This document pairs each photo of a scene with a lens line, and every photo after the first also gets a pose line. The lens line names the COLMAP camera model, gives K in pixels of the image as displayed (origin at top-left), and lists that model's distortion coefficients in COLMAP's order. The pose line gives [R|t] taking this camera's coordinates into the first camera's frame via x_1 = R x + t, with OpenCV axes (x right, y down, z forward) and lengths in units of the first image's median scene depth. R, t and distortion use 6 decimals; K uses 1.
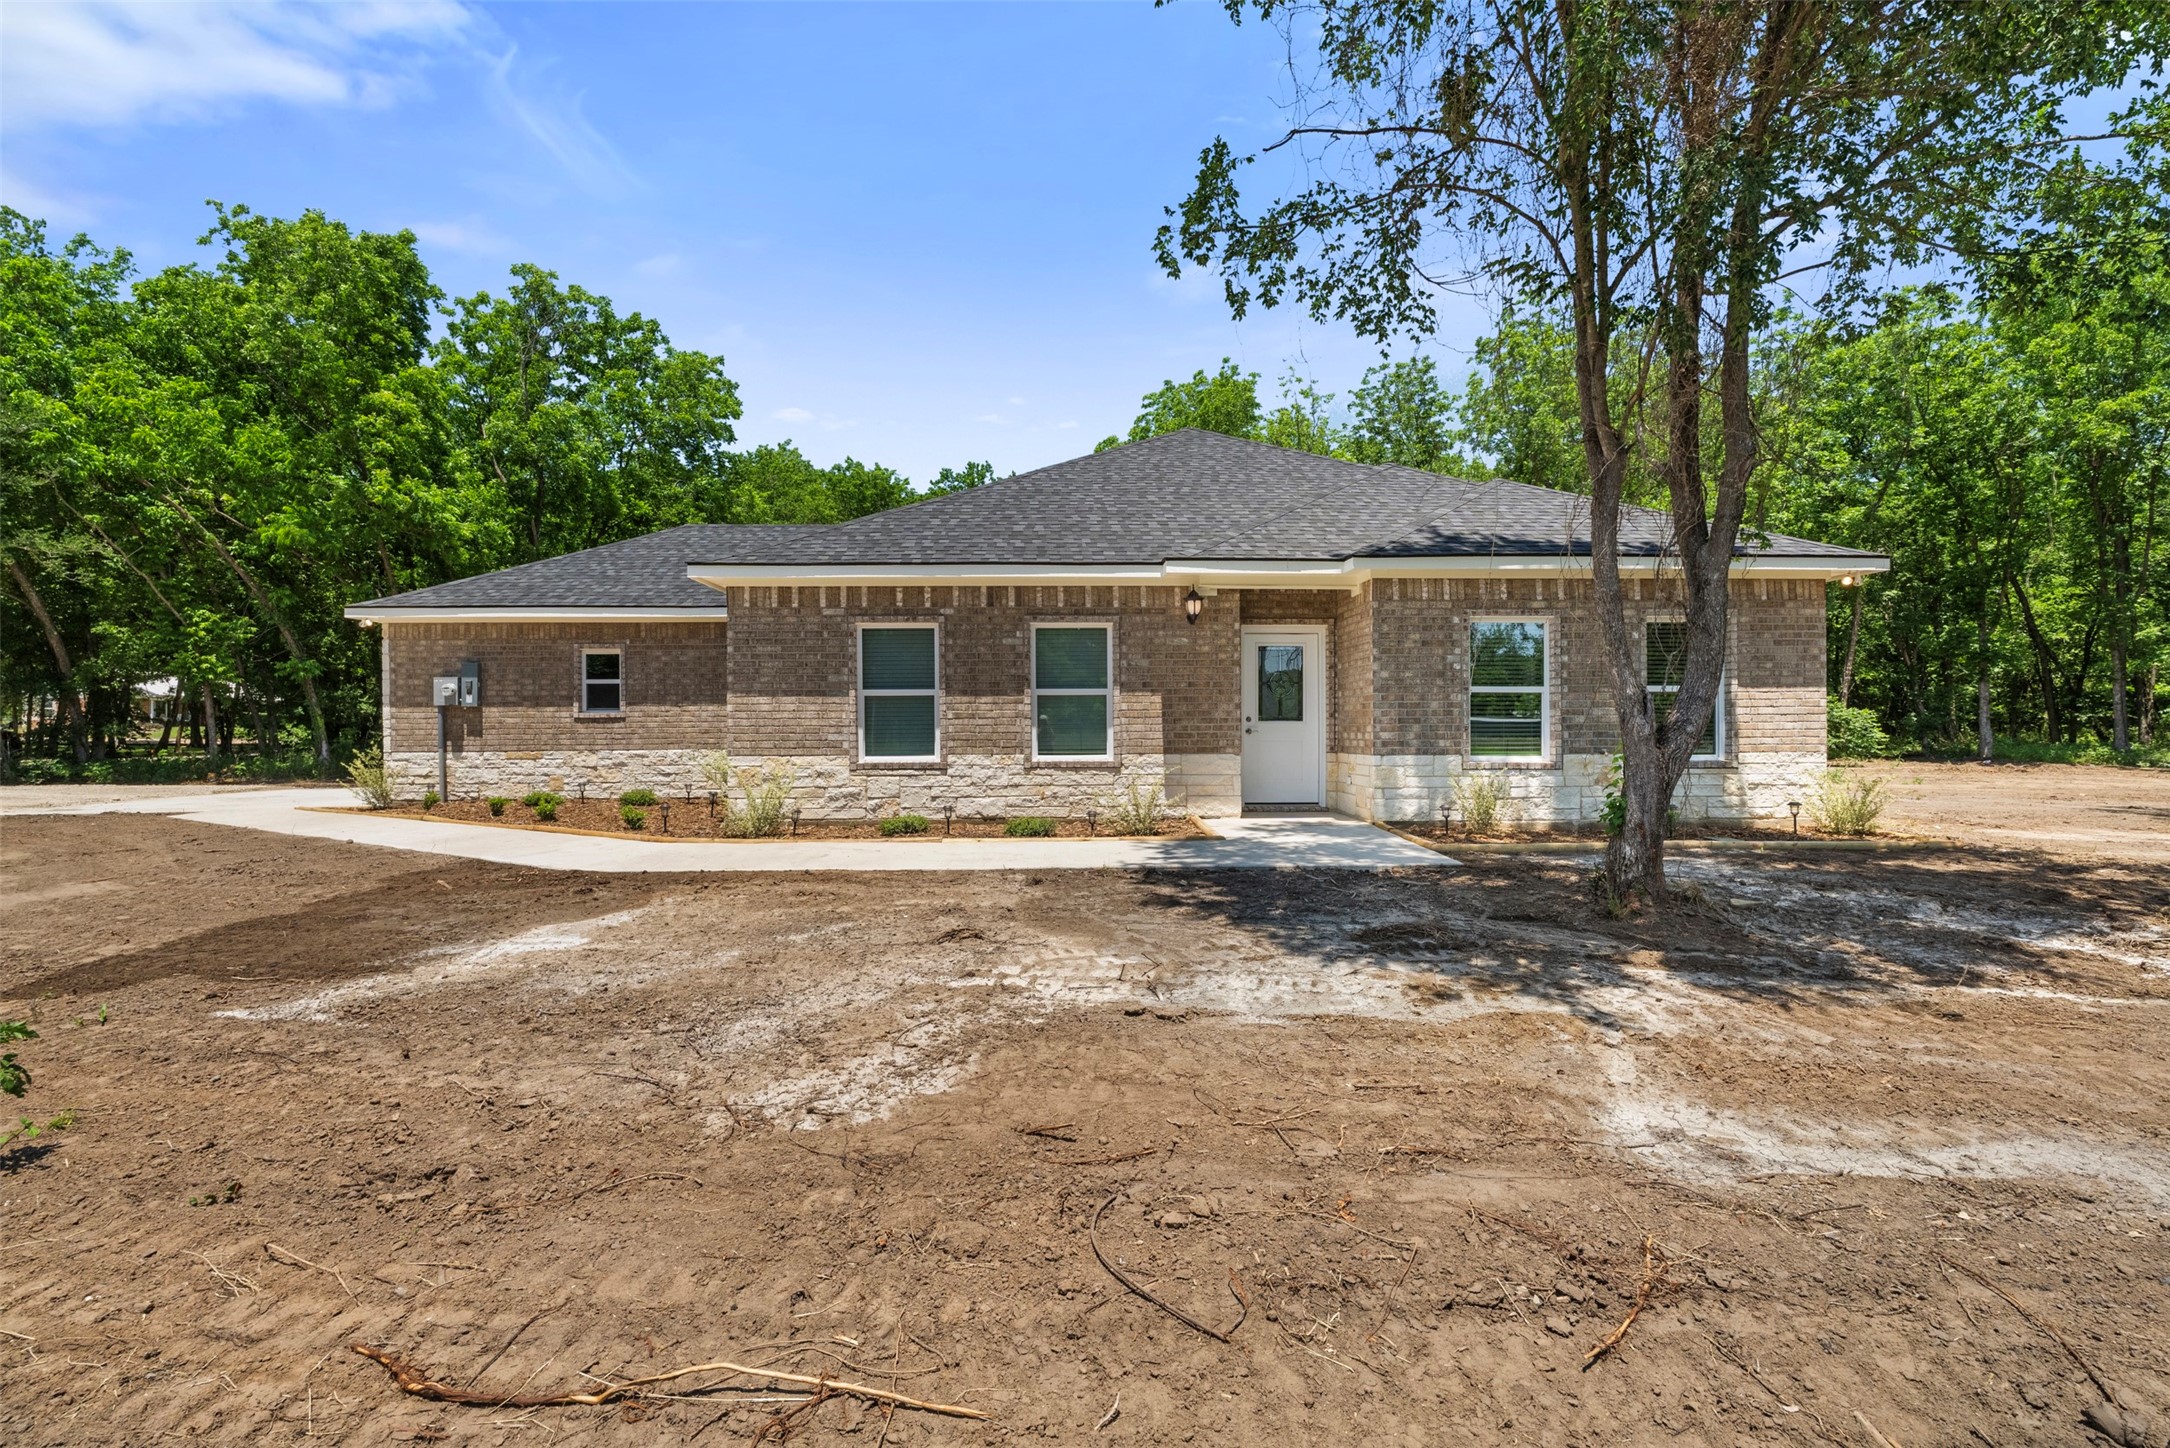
lens RADIAL K [[961.7, 0, 1080.7], [0, 961.7, 729.6], [0, 0, 1]] dist [-0.006696, 0.001418]
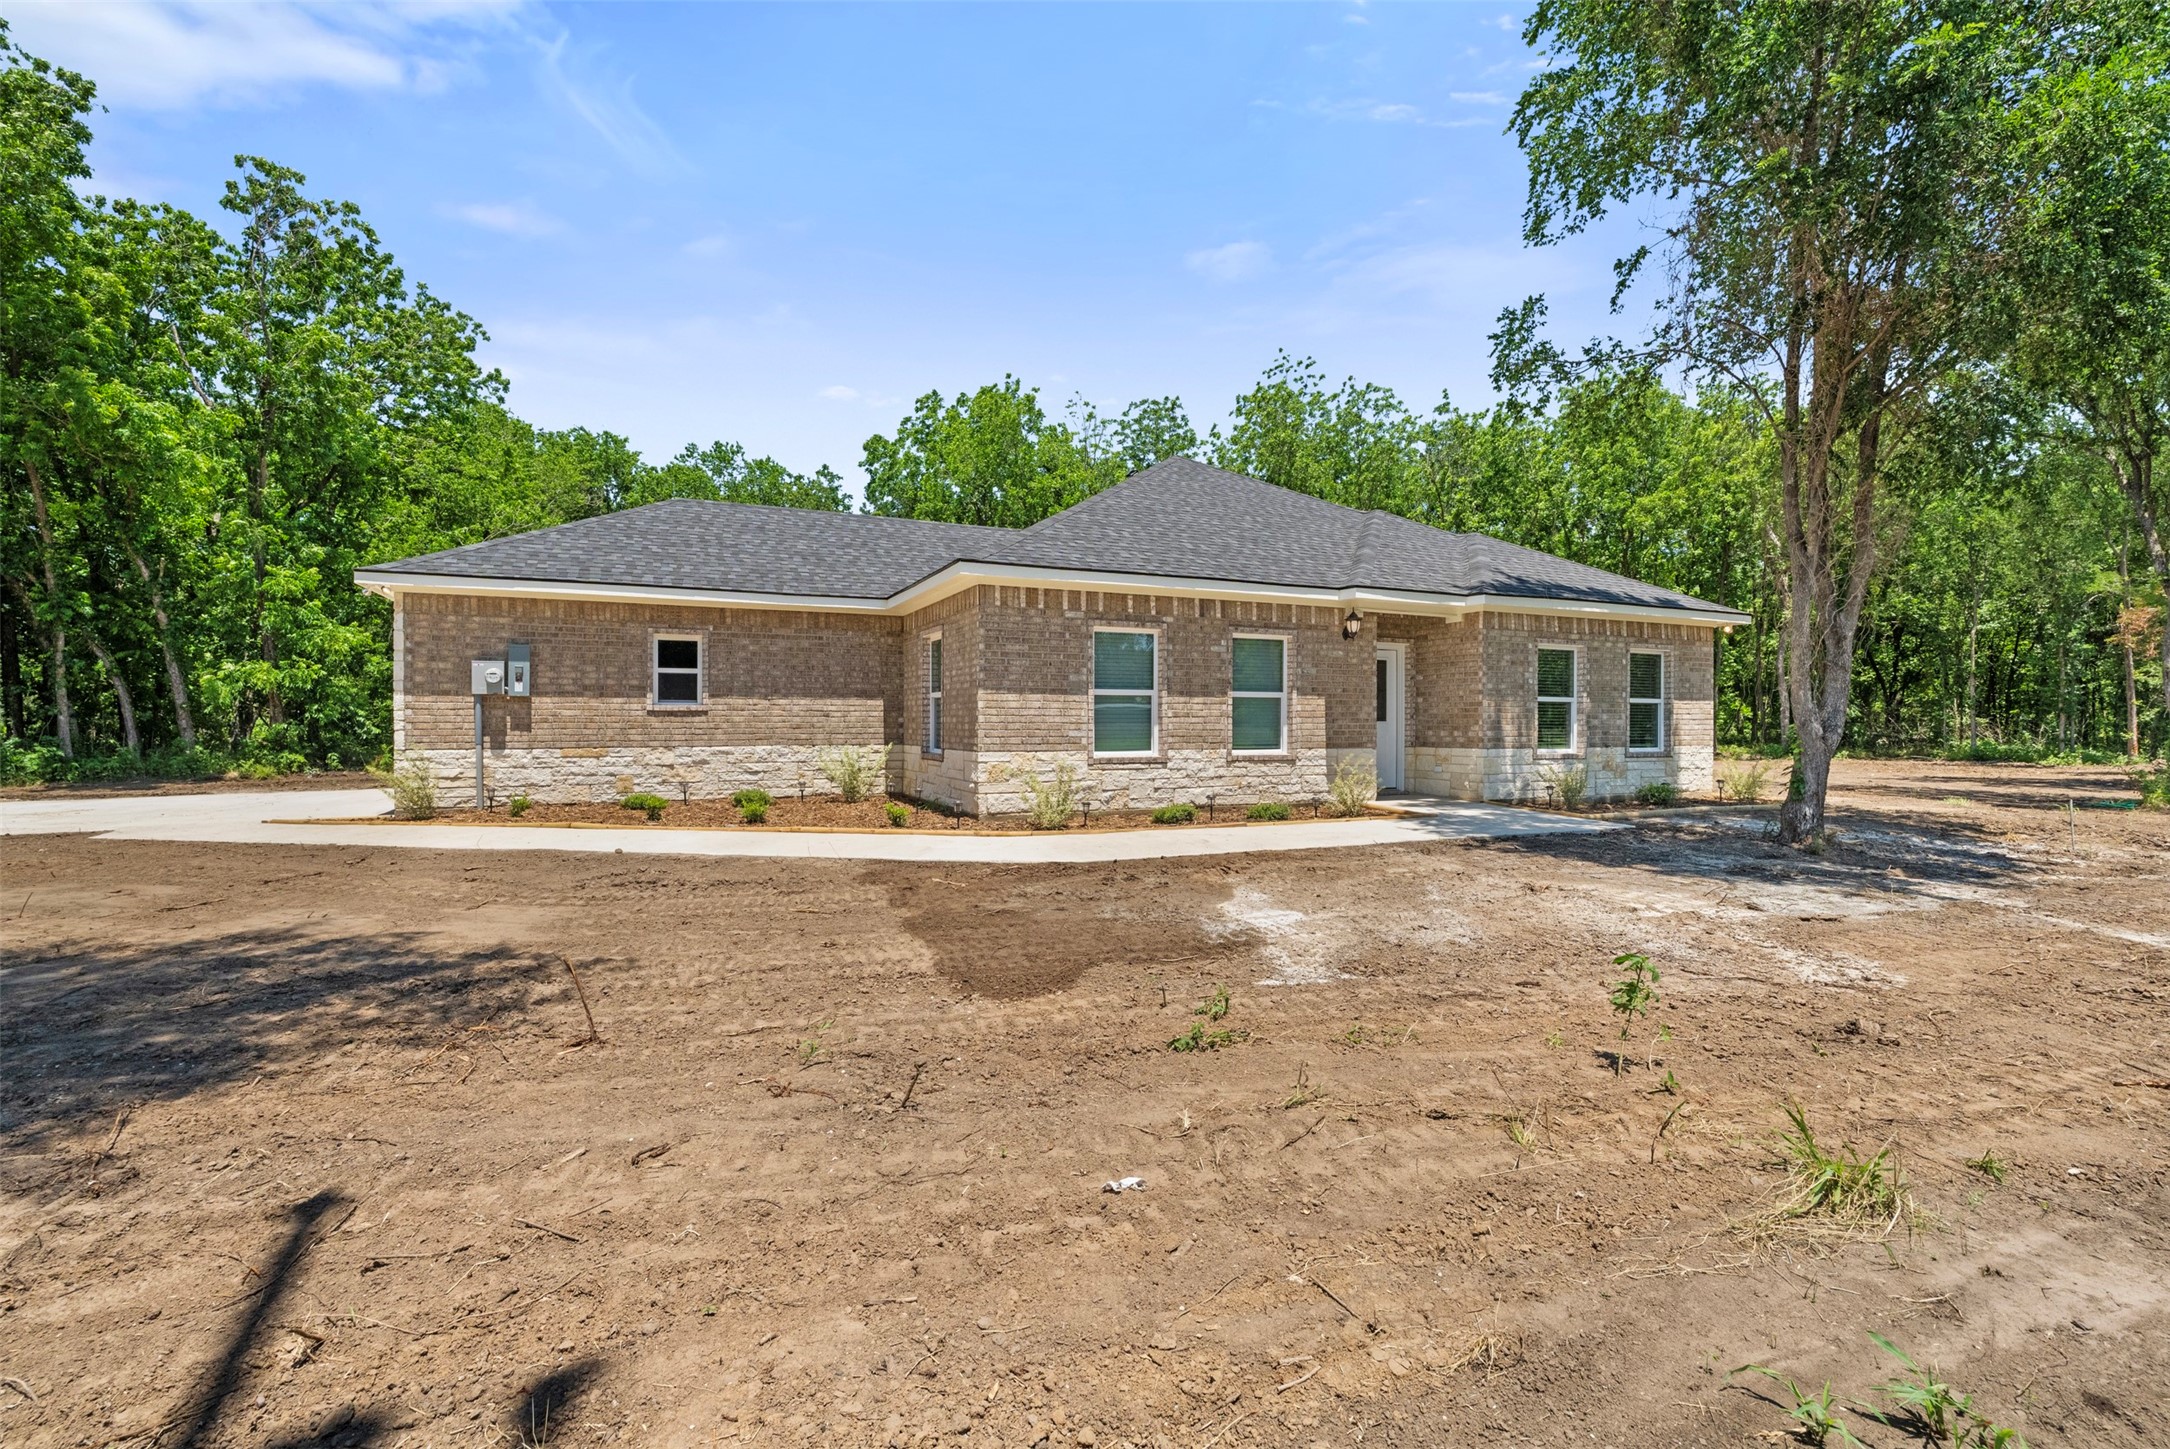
lens RADIAL K [[961.7, 0, 1064.1], [0, 961.7, 722.7], [0, 0, 1]] dist [-0.006696, 0.001418]
pose [[0.923945, 0.007635, 0.382448, -0.667068], [-0.005859, 0.999966, -0.005809, 0.002436], [-0.382480, 0.003126, 0.923959, 0.030019]]
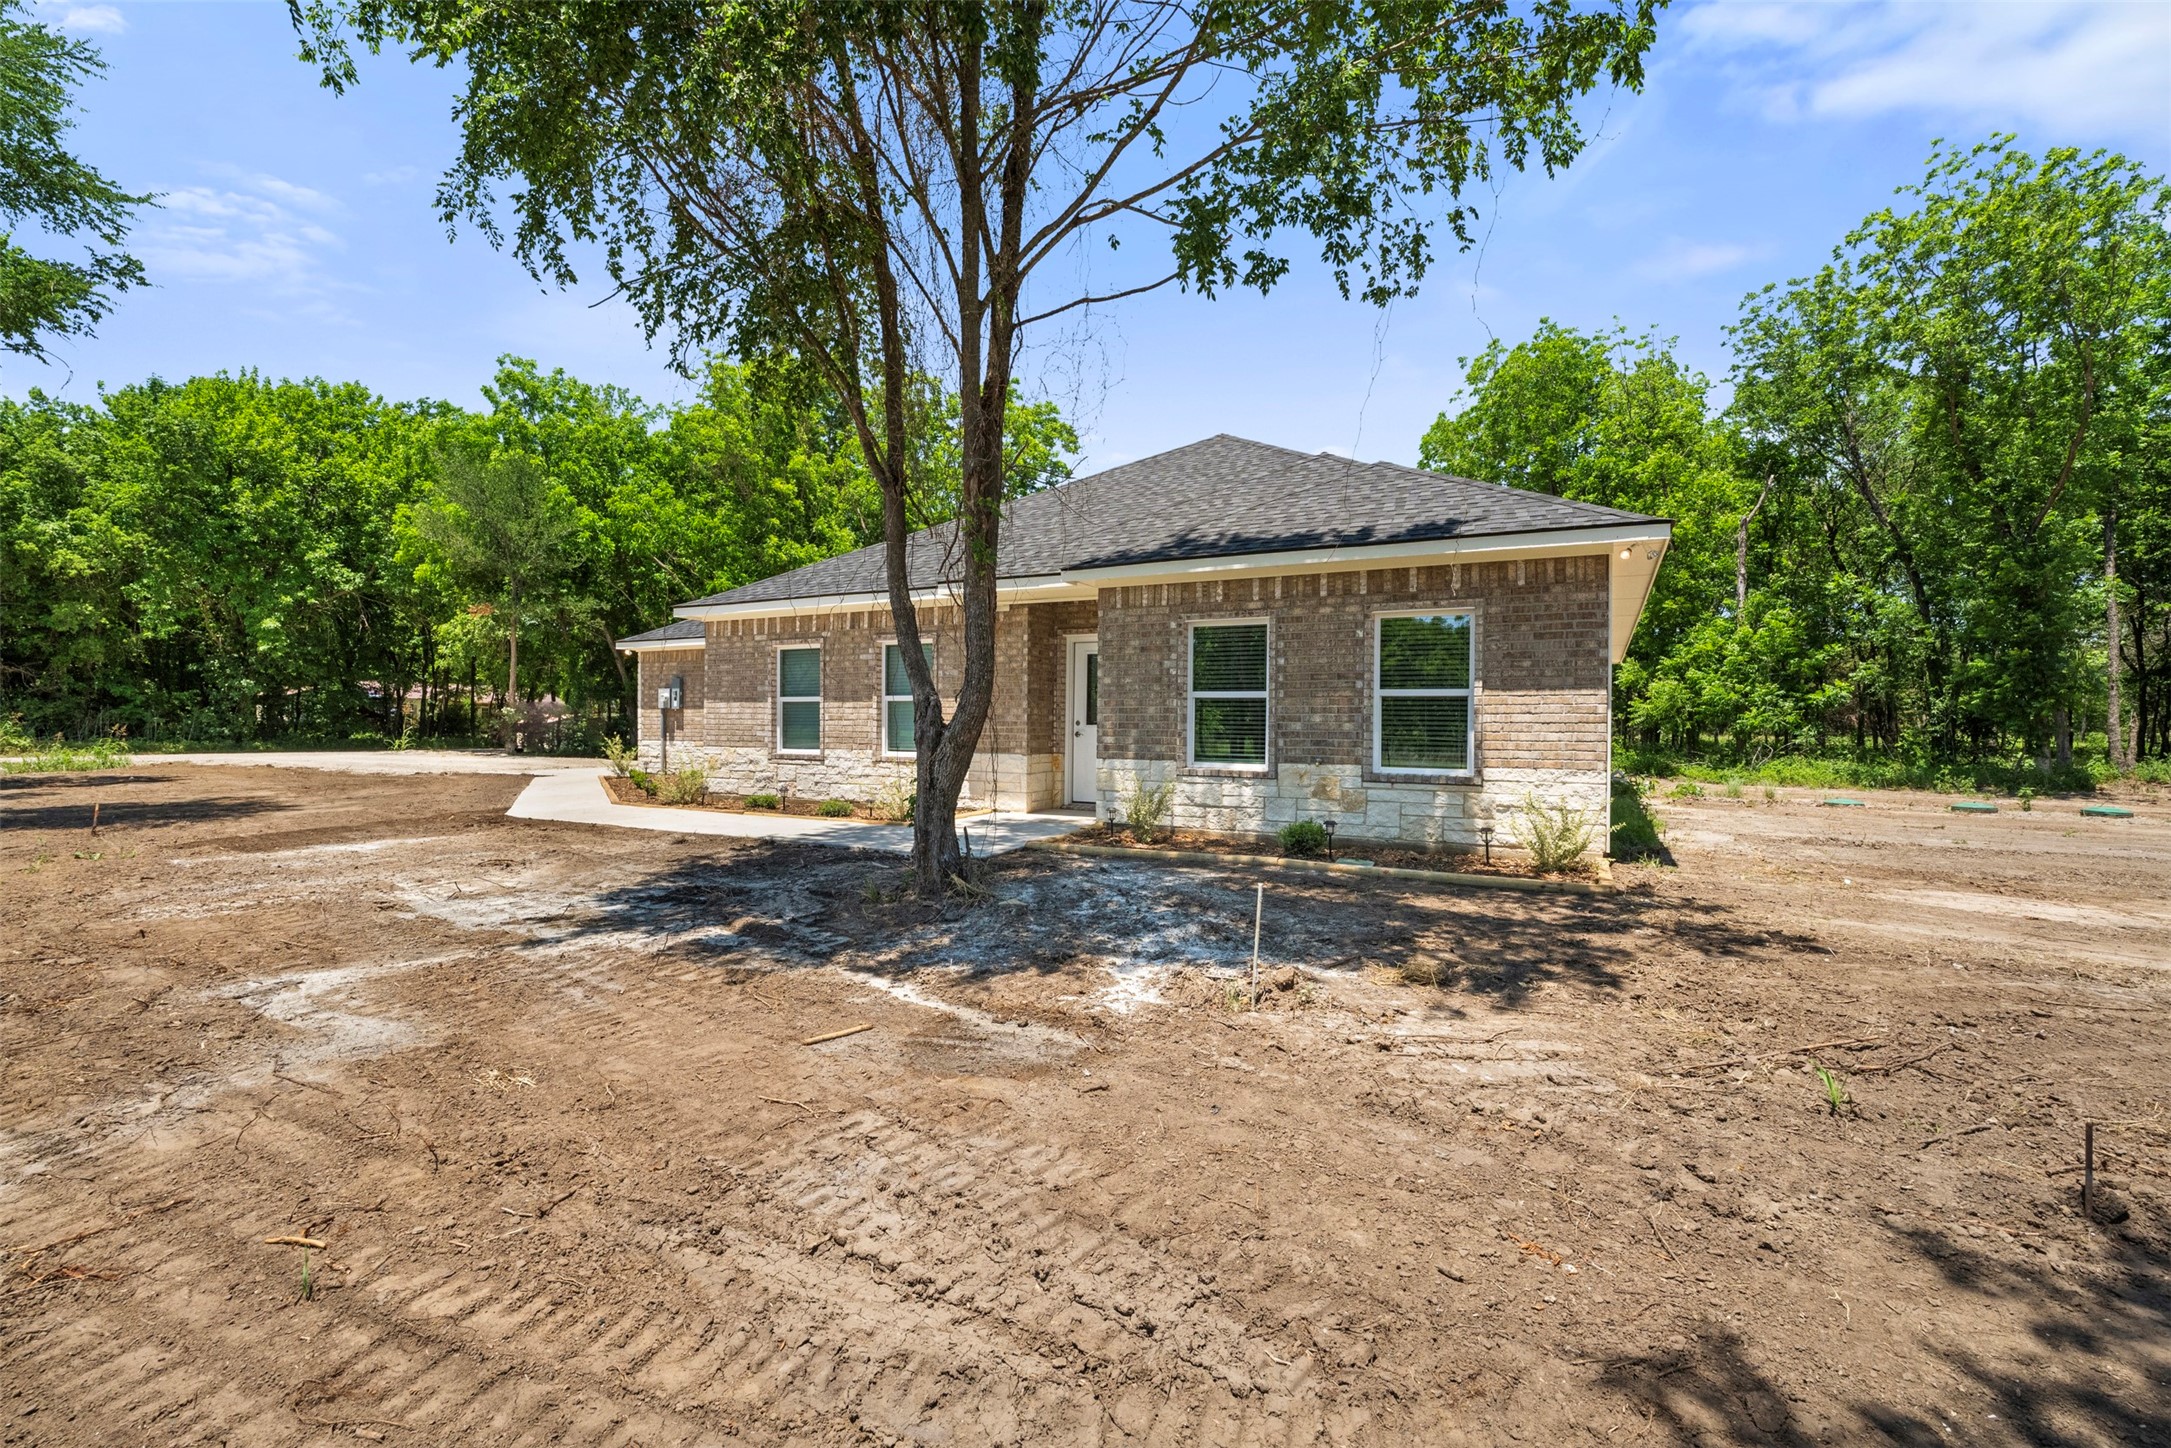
lens RADIAL K [[962.1, 0, 1082.9], [0, 962.1, 729.5], [0, 0, 1]] dist [-0.006696, 0.001418]
pose [[0.867778, 0.013321, -0.496774, 0.769309], [-0.014790, 0.999890, 0.000976, -0.005073], [0.496733, 0.006501, 0.867879, 0.083821]]
